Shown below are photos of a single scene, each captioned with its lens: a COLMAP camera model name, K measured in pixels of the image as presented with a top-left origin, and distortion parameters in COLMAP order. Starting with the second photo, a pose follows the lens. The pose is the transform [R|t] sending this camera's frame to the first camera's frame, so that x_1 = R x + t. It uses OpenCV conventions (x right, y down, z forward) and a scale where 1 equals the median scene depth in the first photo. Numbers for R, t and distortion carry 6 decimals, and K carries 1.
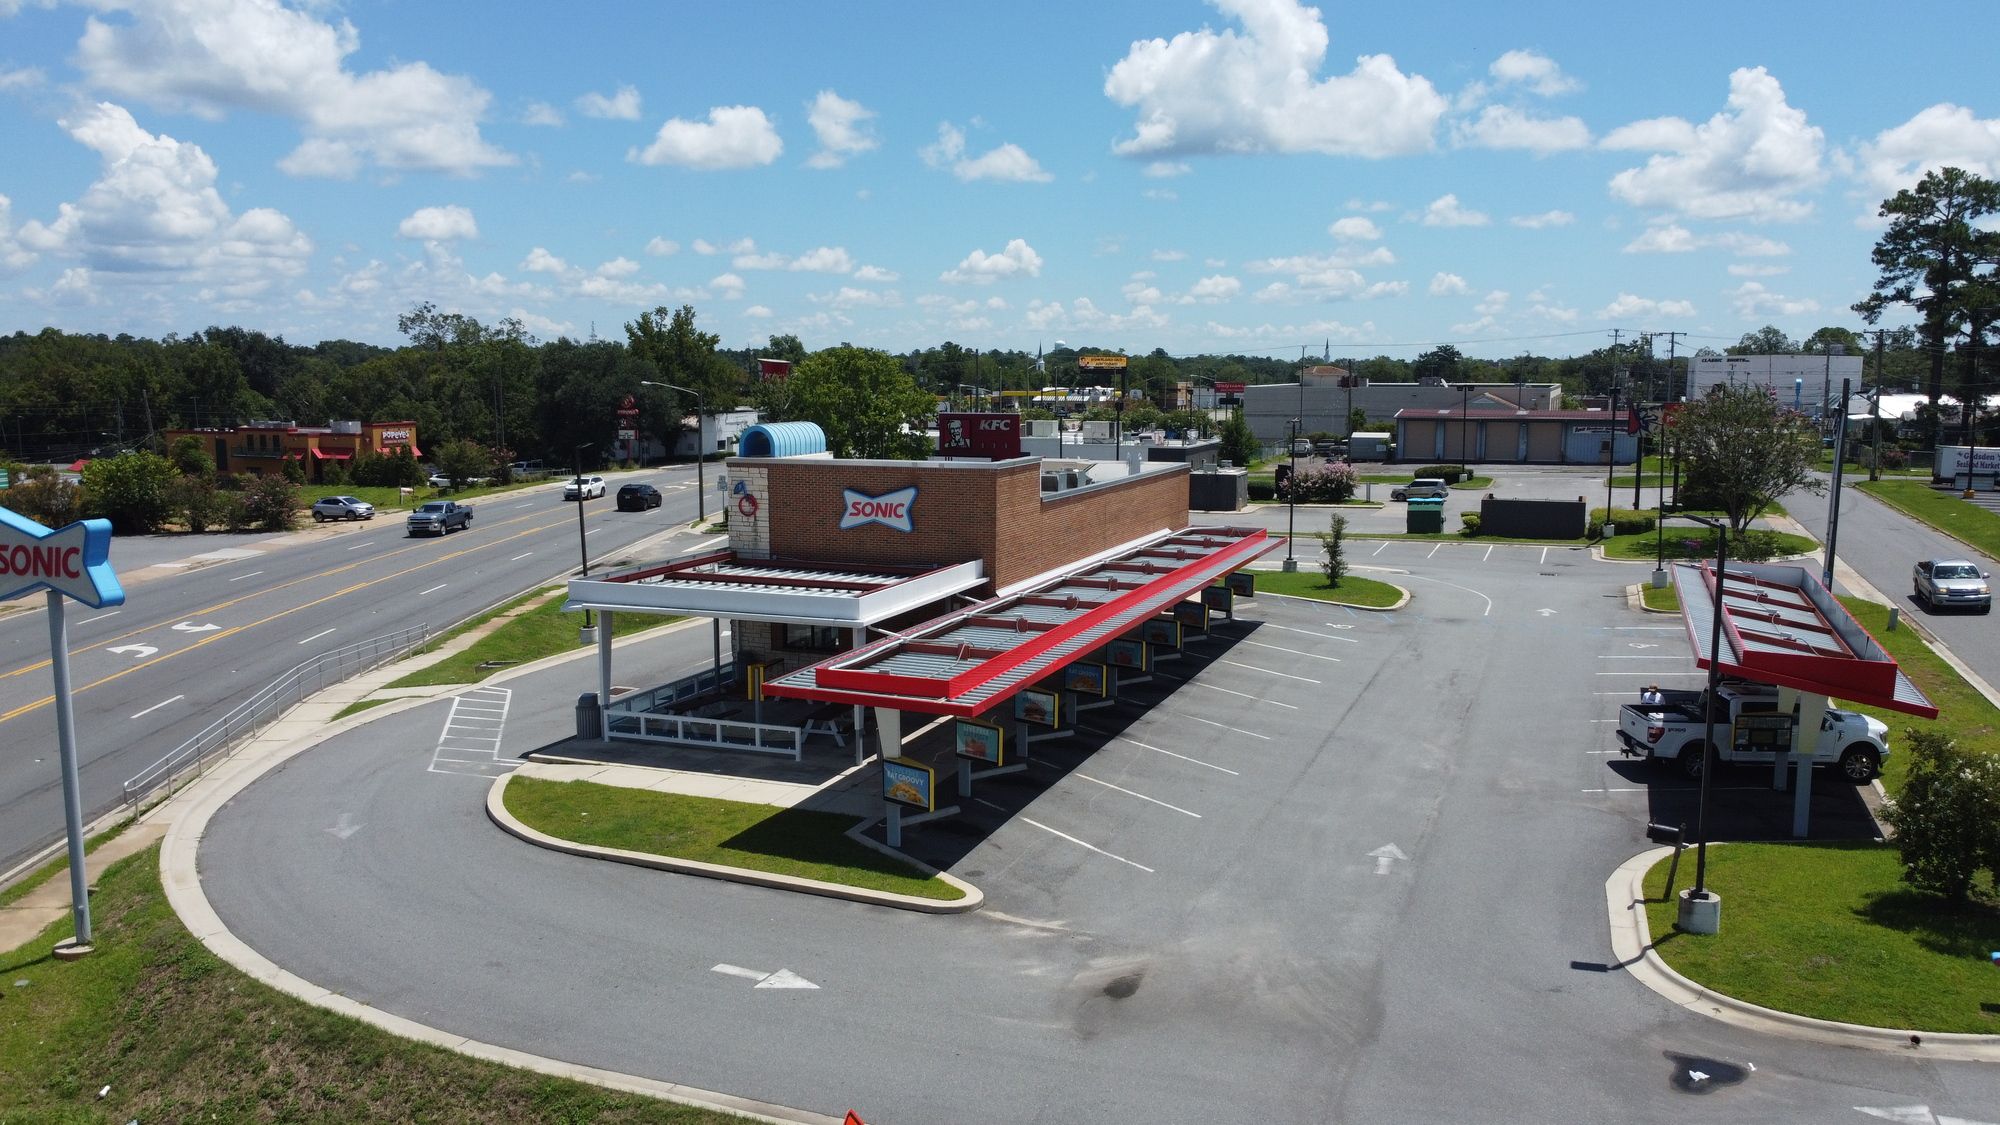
lens RADIAL K [[1534.8, 0, 996.0], [0, 1534.8, 598.7], [0, 0, 1]] dist [0.027423, -0.016816]
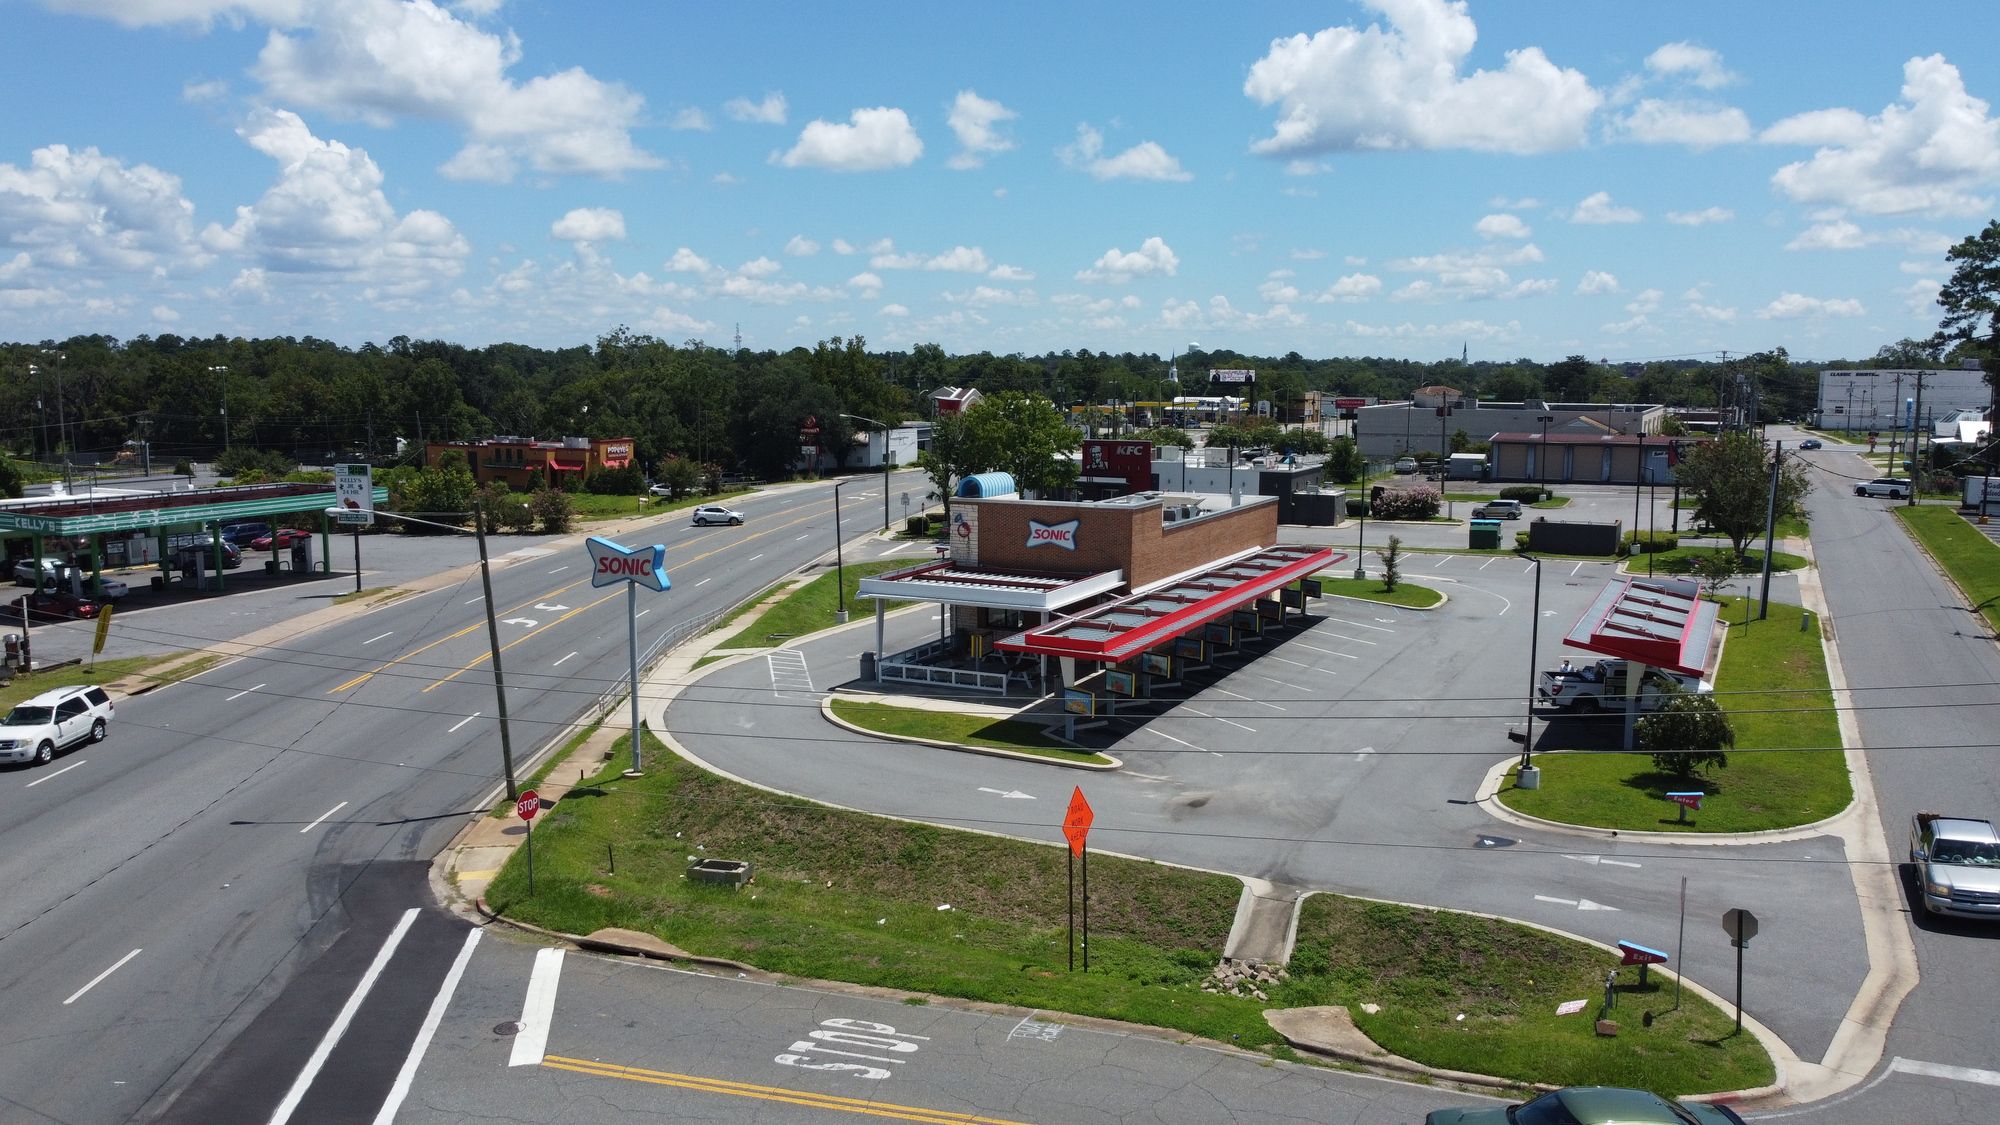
lens RADIAL K [[1534.8, 0, 996.0], [0, 1534.8, 598.7], [0, 0, 1]] dist [0.027423, -0.016816]
pose [[0.996306, 0.016737, -0.084229, -0.003961], [-0.016666, 0.999860, 0.001541, 0.002330], [0.084243, -0.000131, 0.996445, -0.394817]]
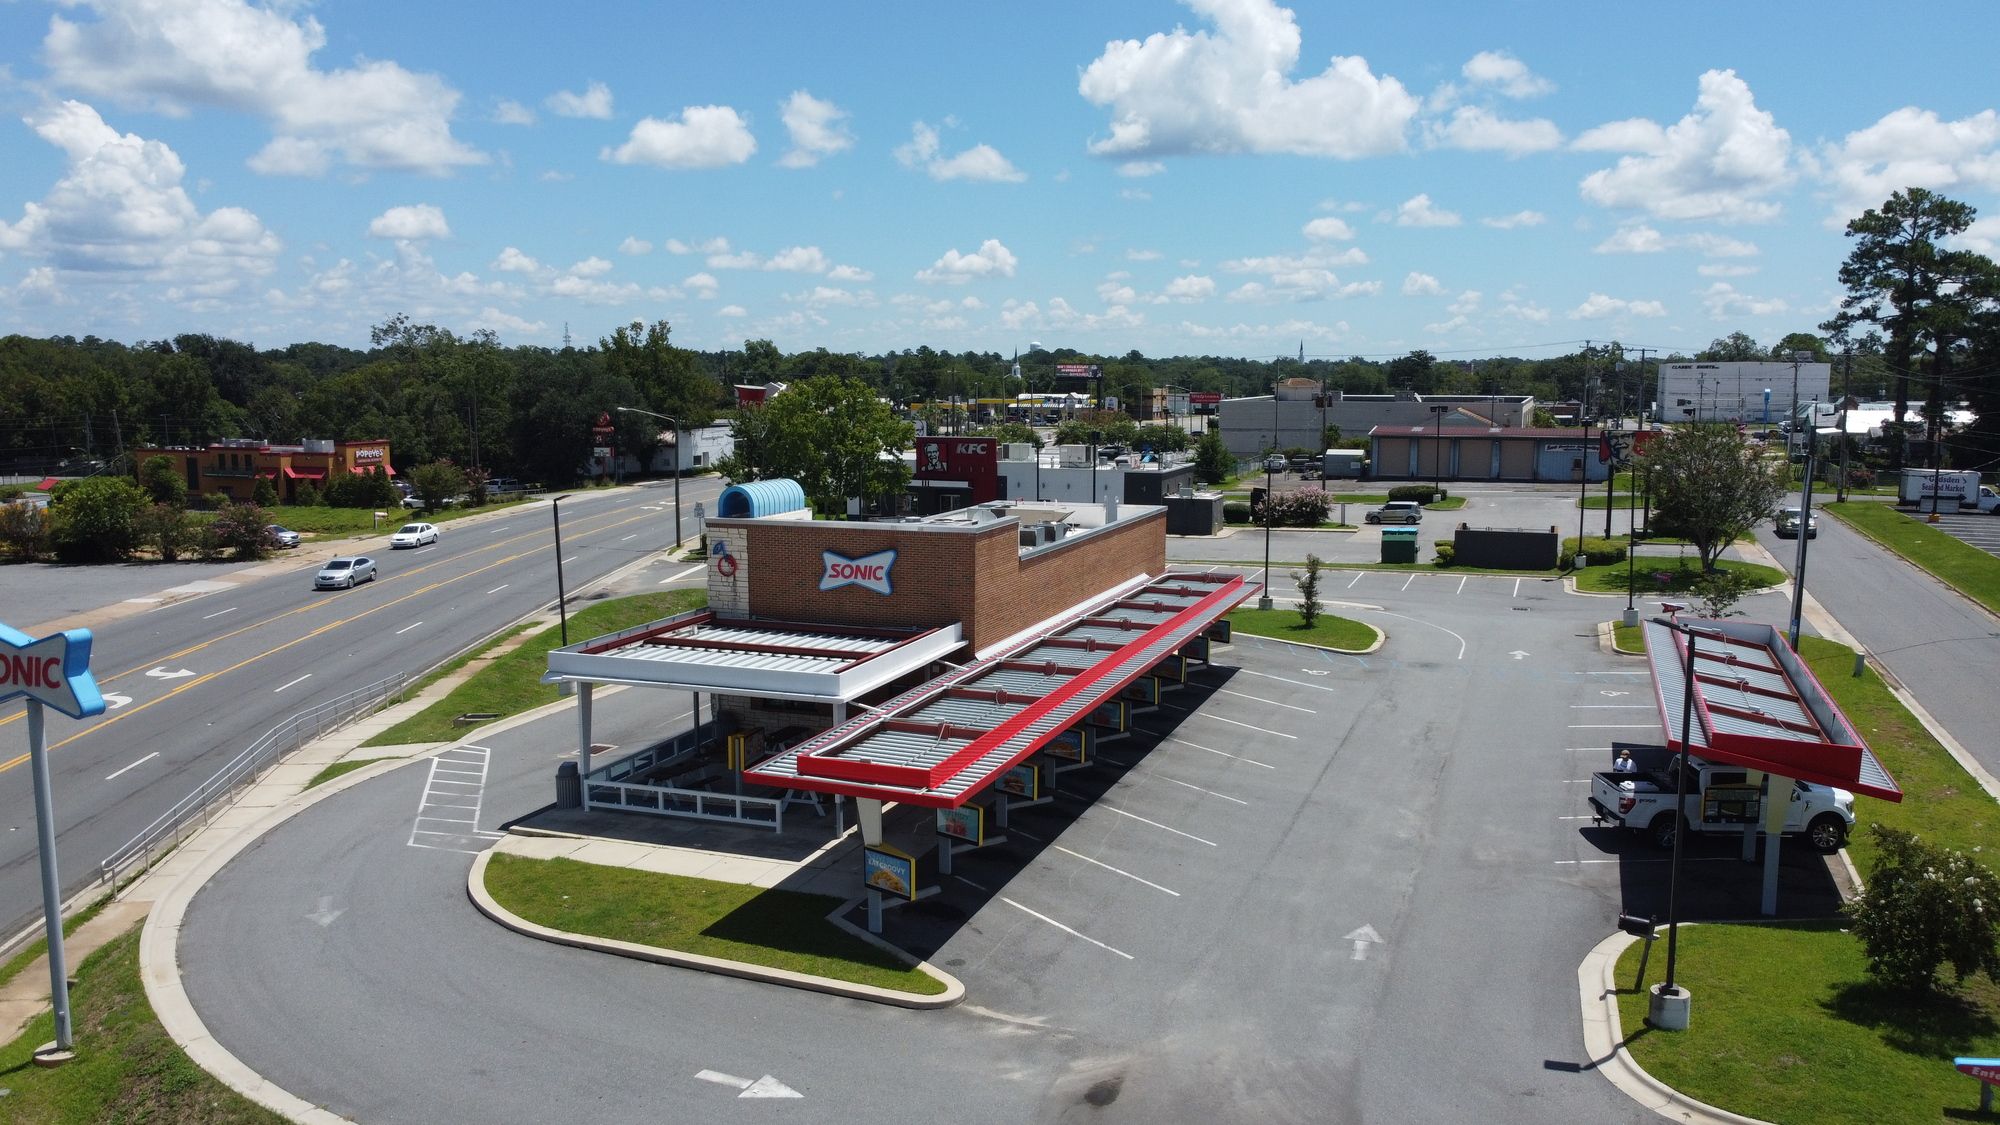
lens RADIAL K [[1534.8, 0, 996.0], [0, 1534.8, 598.7], [0, 0, 1]] dist [0.027423, -0.016816]
pose [[0.999875, -0.002667, 0.015605, -0.001444], [0.002662, 0.999996, 0.000317, -0.032564], [-0.015605, -0.000276, 0.999878, -0.004391]]
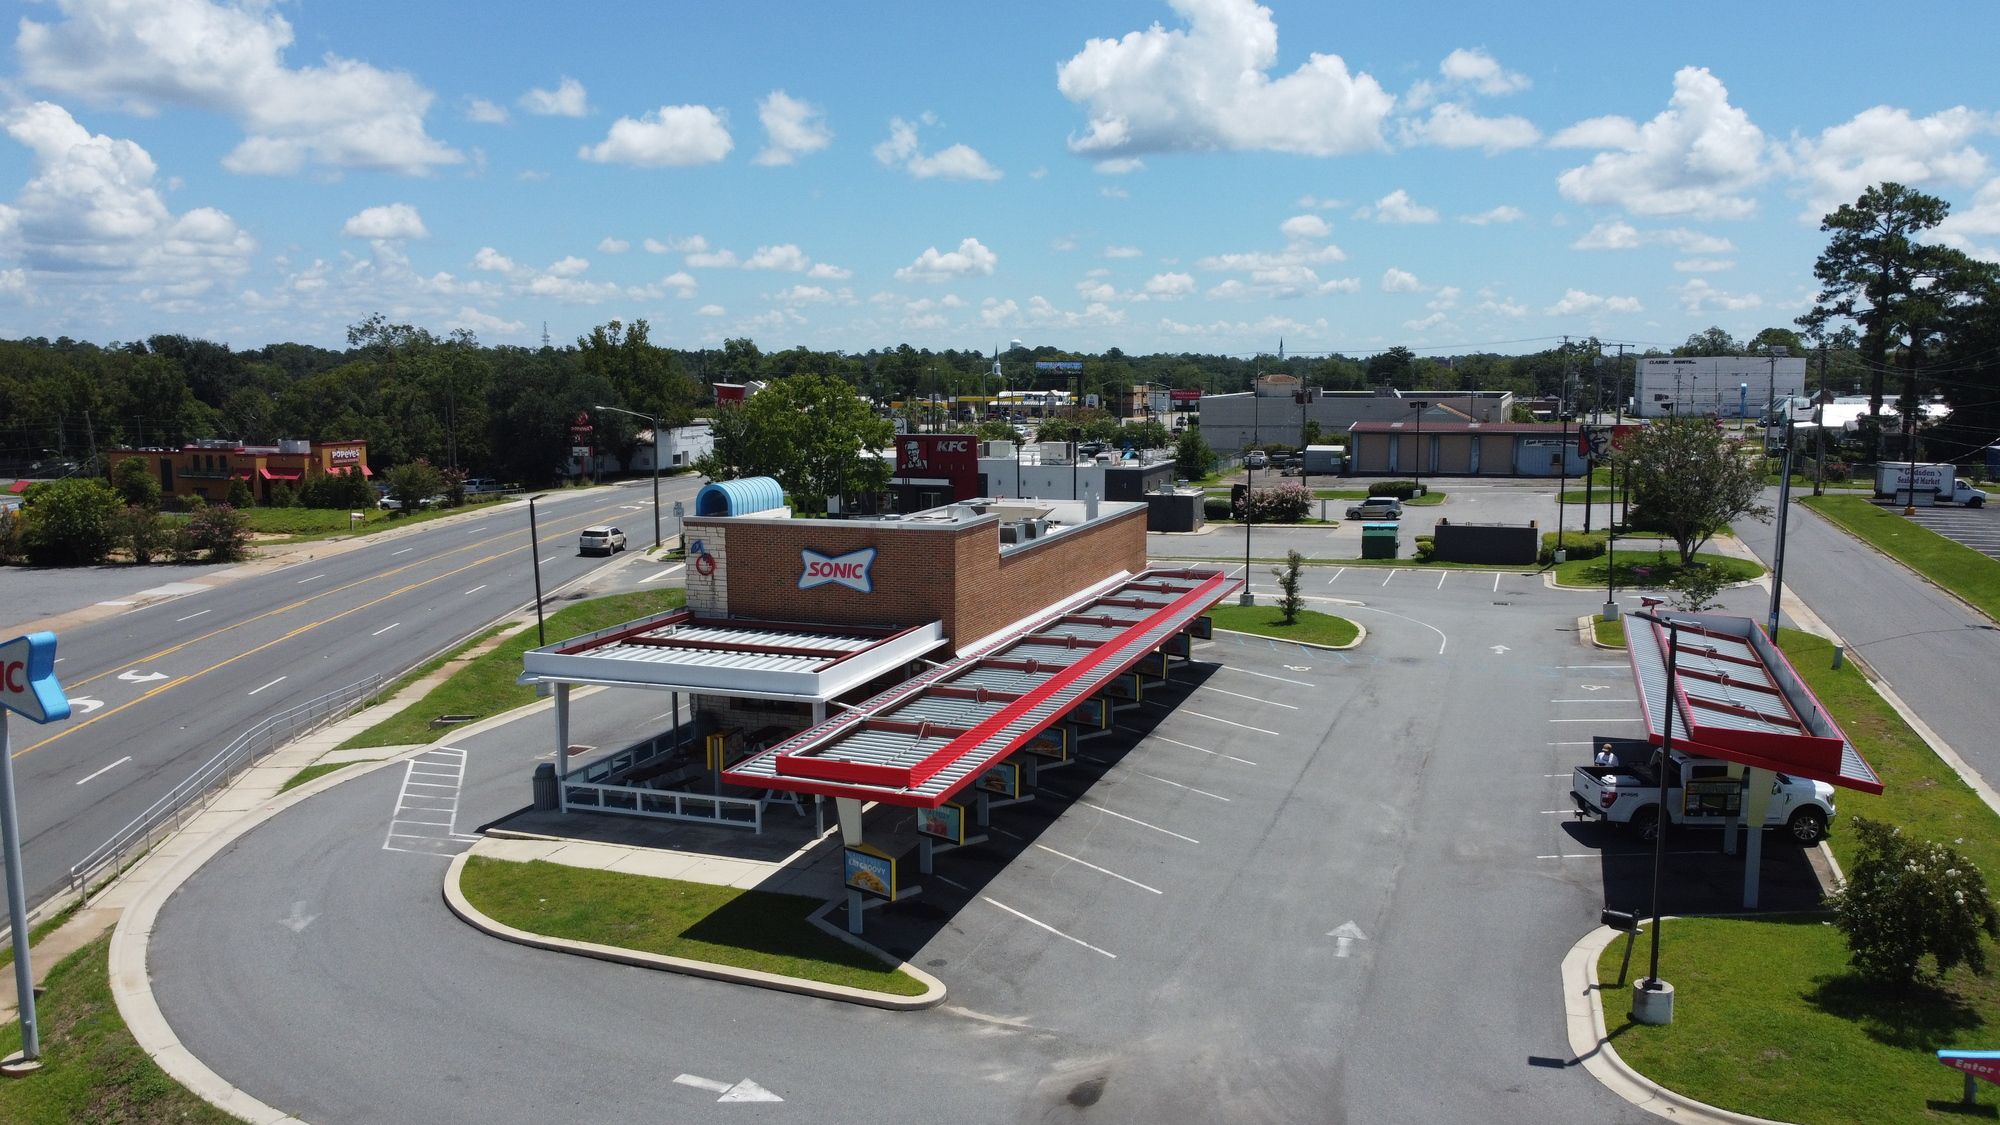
lens RADIAL K [[1534.8, 0, 996.0], [0, 1534.8, 598.7], [0, 0, 1]] dist [0.027423, -0.016816]
pose [[0.999590, -0.008488, 0.027364, -0.000546], [0.008444, 0.999963, 0.001726, -0.032358], [-0.027377, -0.001494, 0.999624, -0.000286]]
